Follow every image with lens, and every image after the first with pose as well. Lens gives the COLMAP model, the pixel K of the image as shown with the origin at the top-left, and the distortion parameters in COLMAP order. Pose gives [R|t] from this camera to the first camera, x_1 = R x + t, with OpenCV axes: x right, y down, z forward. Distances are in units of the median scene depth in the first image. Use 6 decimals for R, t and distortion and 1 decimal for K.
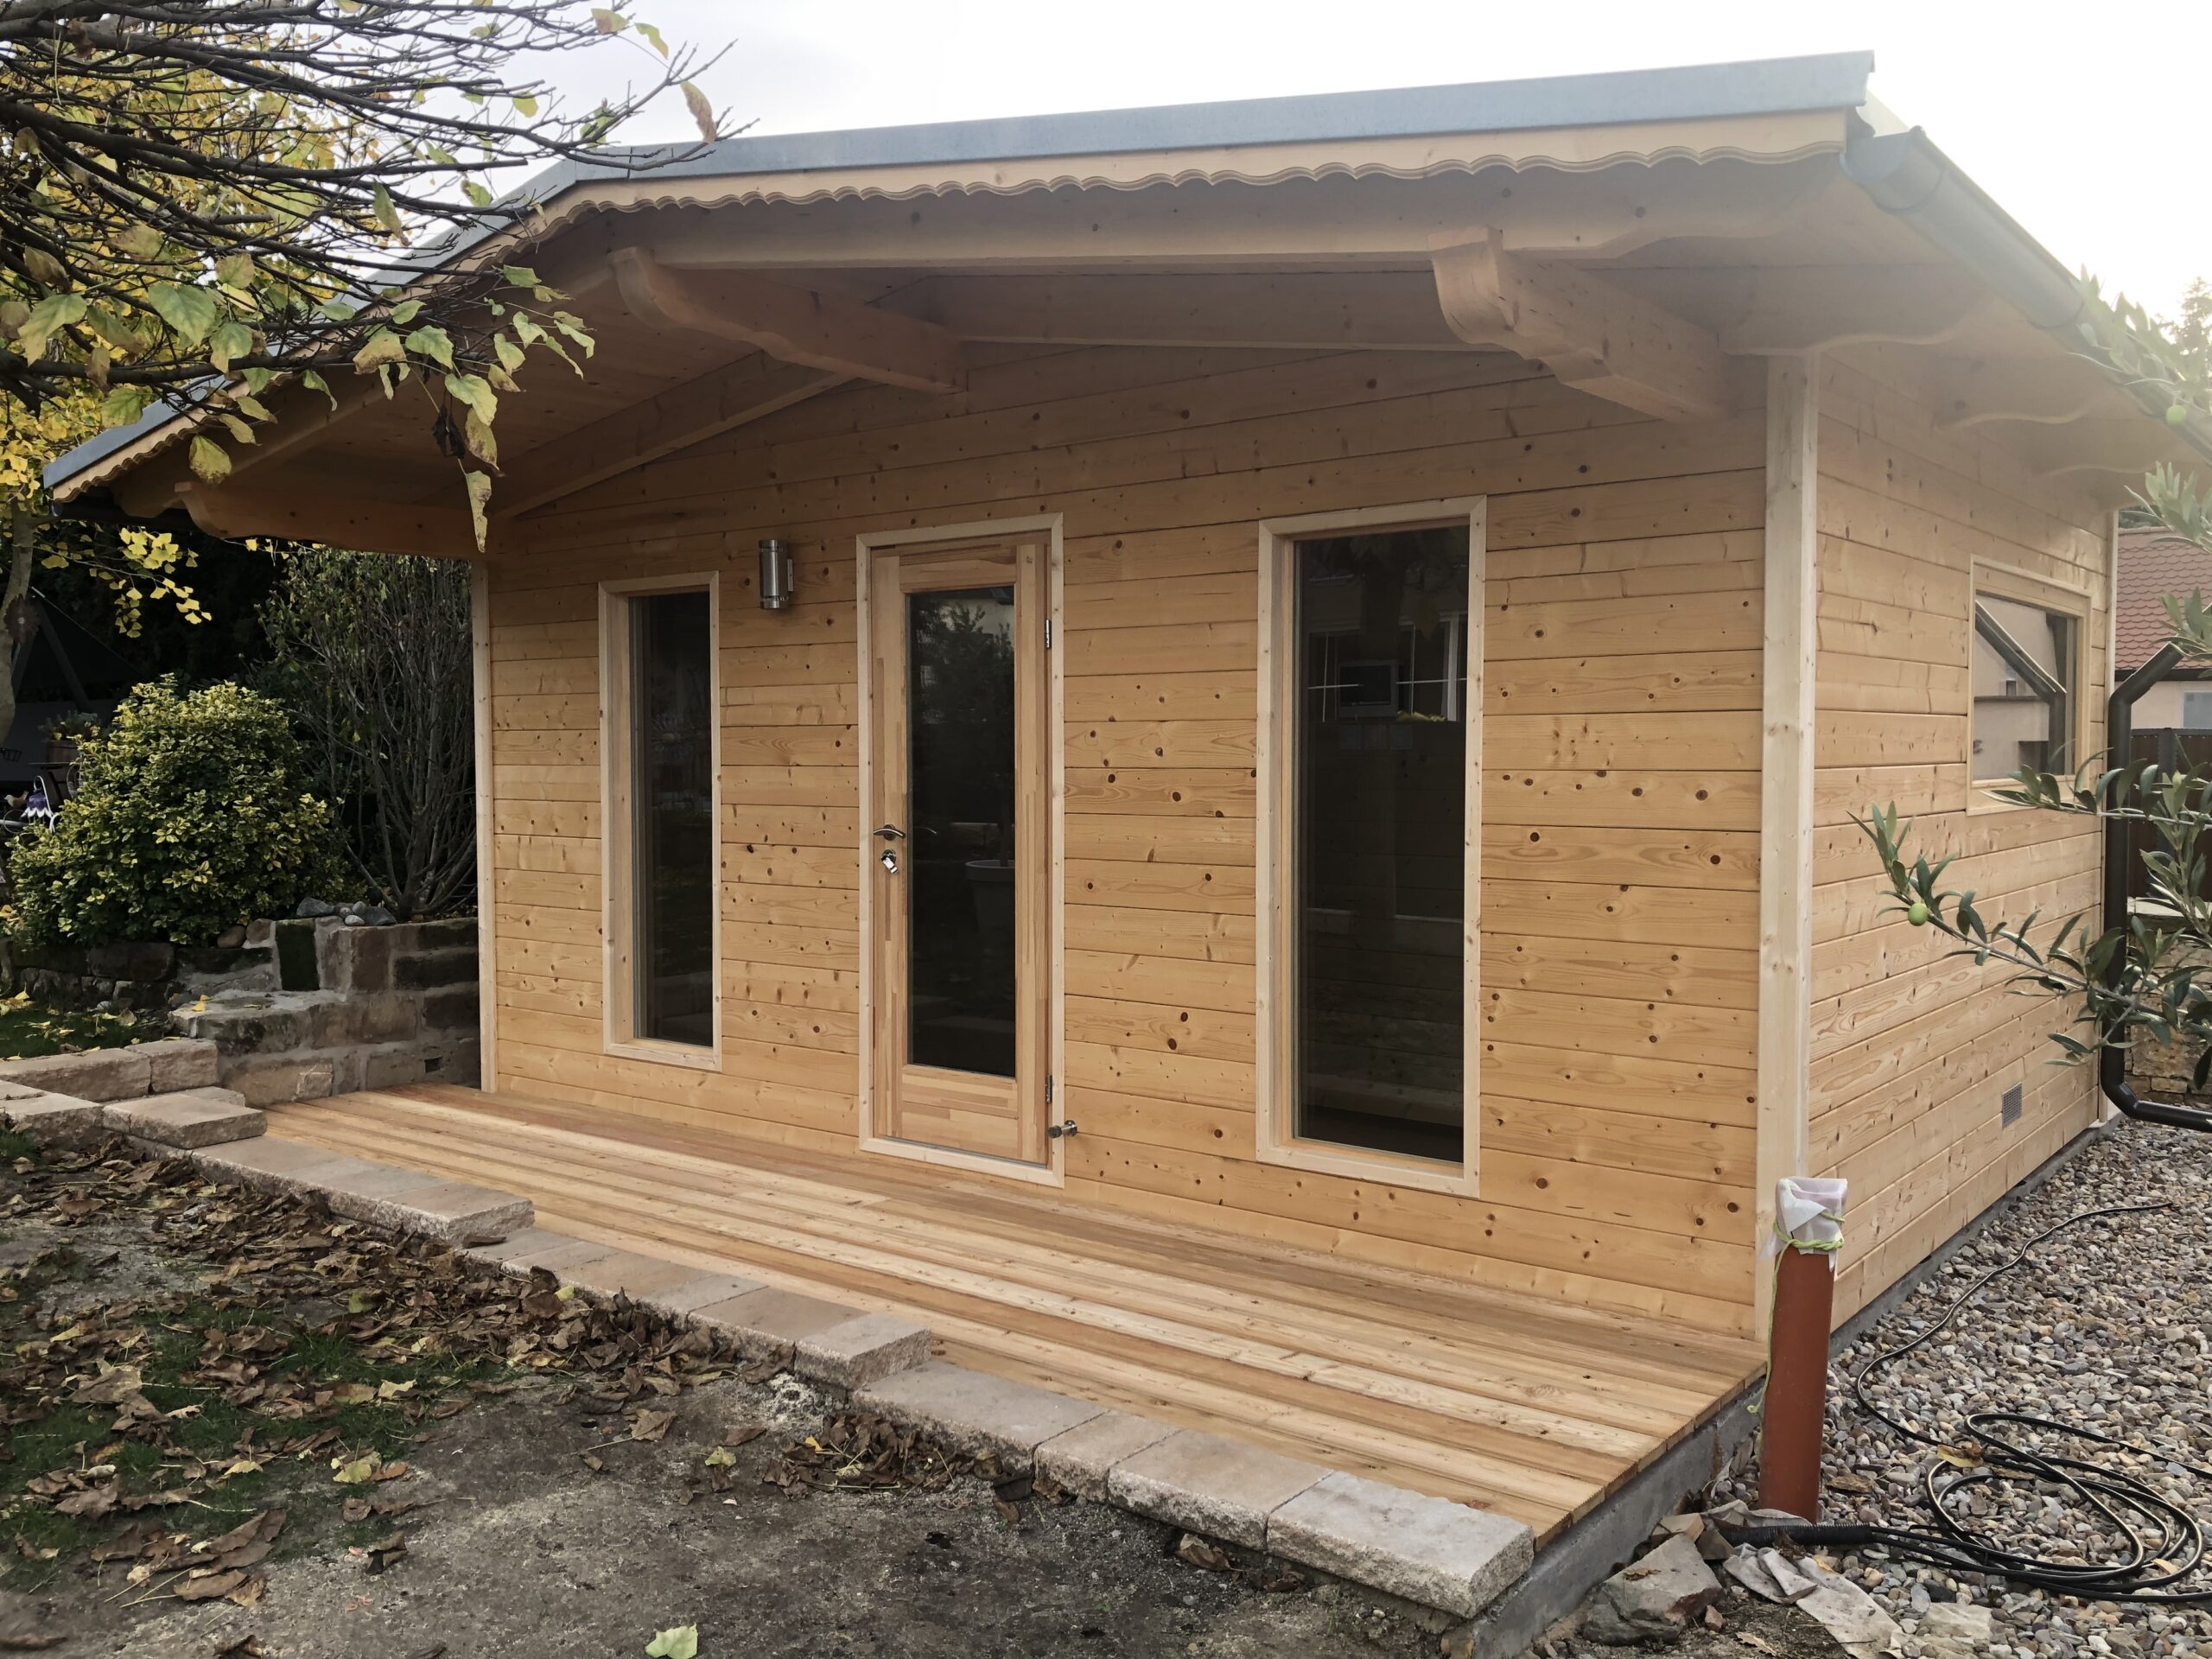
lens RADIAL K [[1818.7, 0, 1105.4], [0, 1818.7, 828.1], [0, 0, 1]] dist [0.039512, -0.049333]
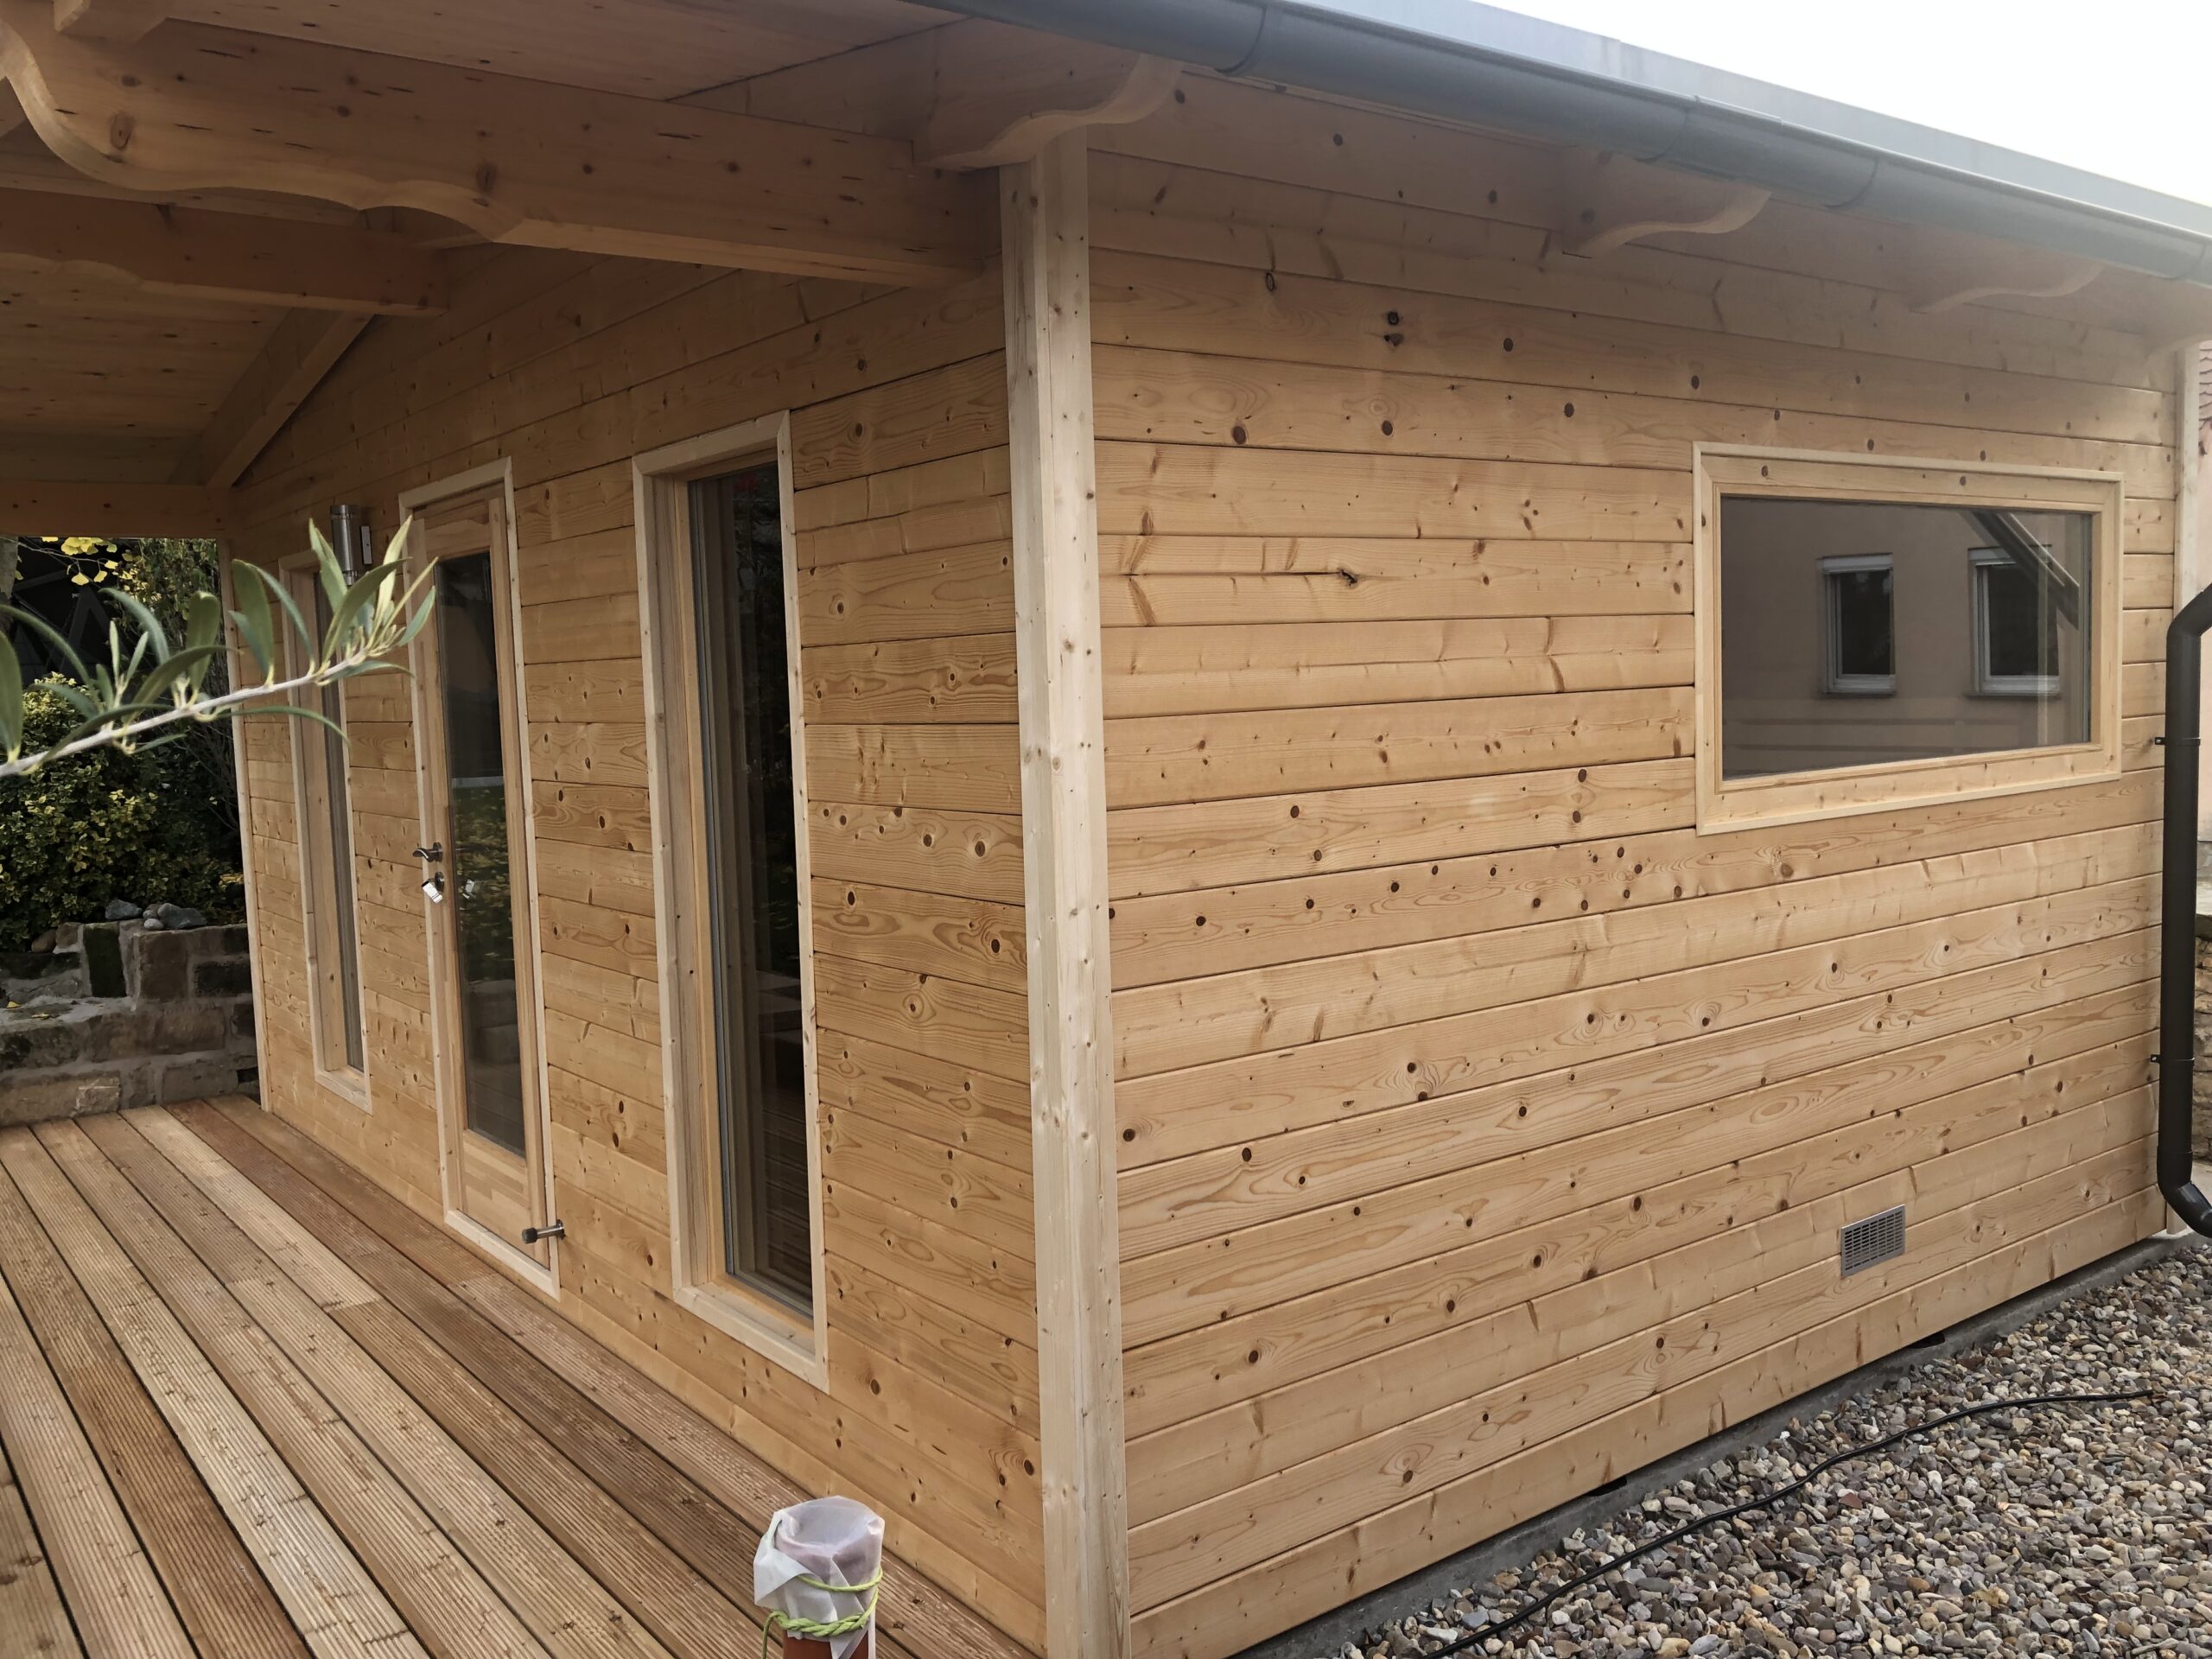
lens RADIAL K [[1818.7, 0, 1109.9], [0, 1818.7, 828.1], [0, 0, 1]] dist [0.039512, -0.049333]
pose [[0.966183, -0.008237, -0.257725, 0.465547], [0.020412, 0.998796, 0.044603, -0.046669], [0.257047, -0.048355, 0.965188, 0.318961]]
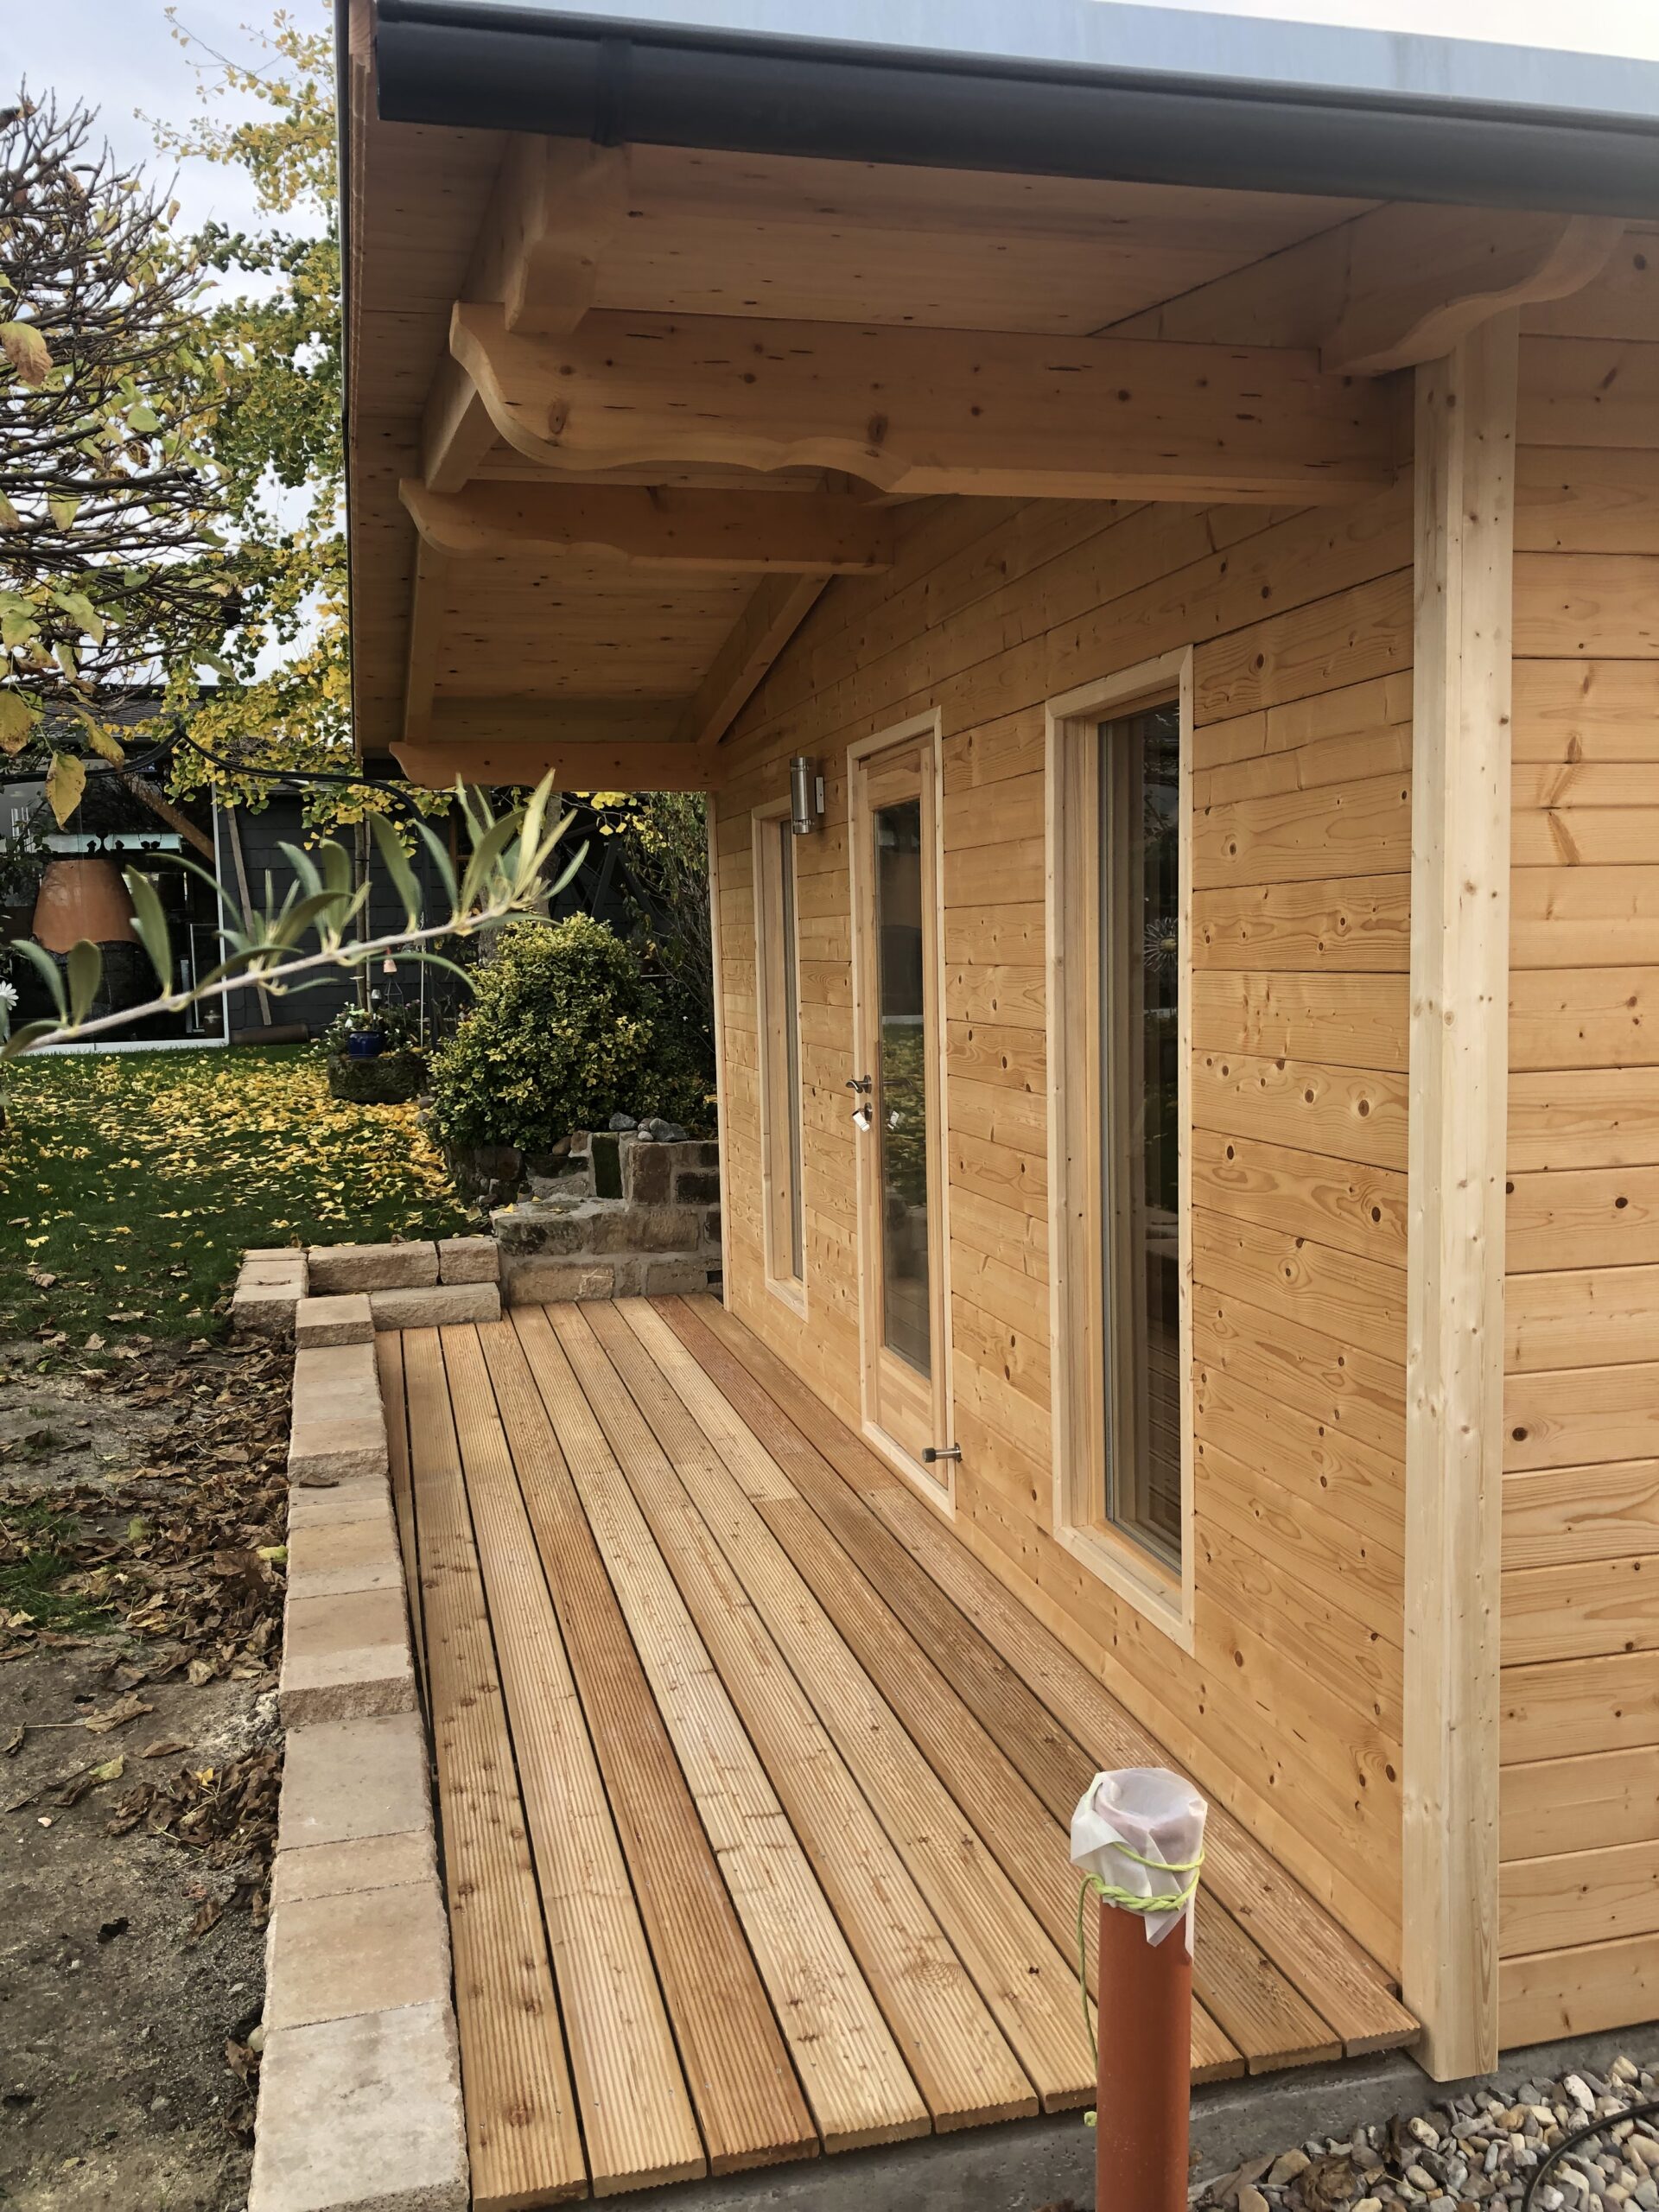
lens RADIAL K [[1818.7, 0, 846.8], [0, 1818.7, 1104.9], [0, 0, 1]] dist [0.039512, -0.049333]
pose [[0.794405, 0.040310, -0.606049, 0.481720], [-0.004653, 0.998170, 0.060292, -0.047810], [0.607371, -0.045077, 0.793139, 0.345275]]
